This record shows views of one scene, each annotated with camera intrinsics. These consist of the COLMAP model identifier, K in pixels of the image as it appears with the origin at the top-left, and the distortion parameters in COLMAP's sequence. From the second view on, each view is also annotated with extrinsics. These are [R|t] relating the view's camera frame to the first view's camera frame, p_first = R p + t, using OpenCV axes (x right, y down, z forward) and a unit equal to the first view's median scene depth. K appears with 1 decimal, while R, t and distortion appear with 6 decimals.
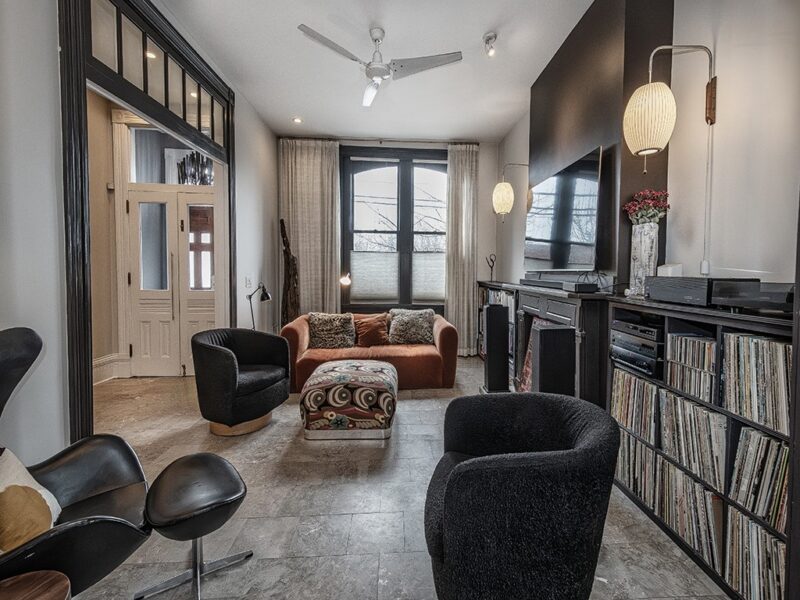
lens RADIAL K [[345.9, 0, 406.2], [0, 345.9, 280.6], [0, 0, 1]] dist [0.001270, -0.000417]
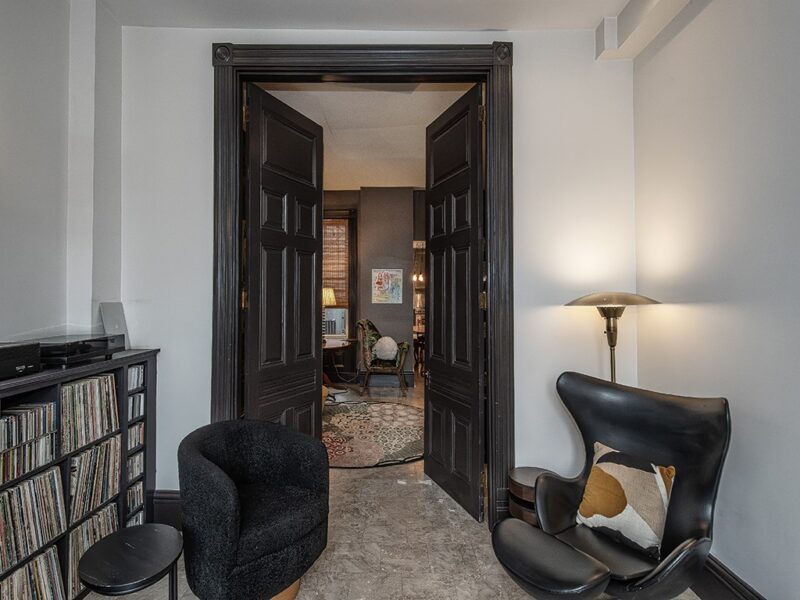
lens RADIAL K [[400.8, 0, 398.5], [0, 400.8, 289.3], [0, 0, 1]] dist [0.019048, -0.000394]
pose [[-0.999005, -0.008855, 0.043718, -0.076441], [-0.008160, 0.999838, 0.016044, -0.068657], [-0.043853, 0.015671, -0.998915, 0.780931]]
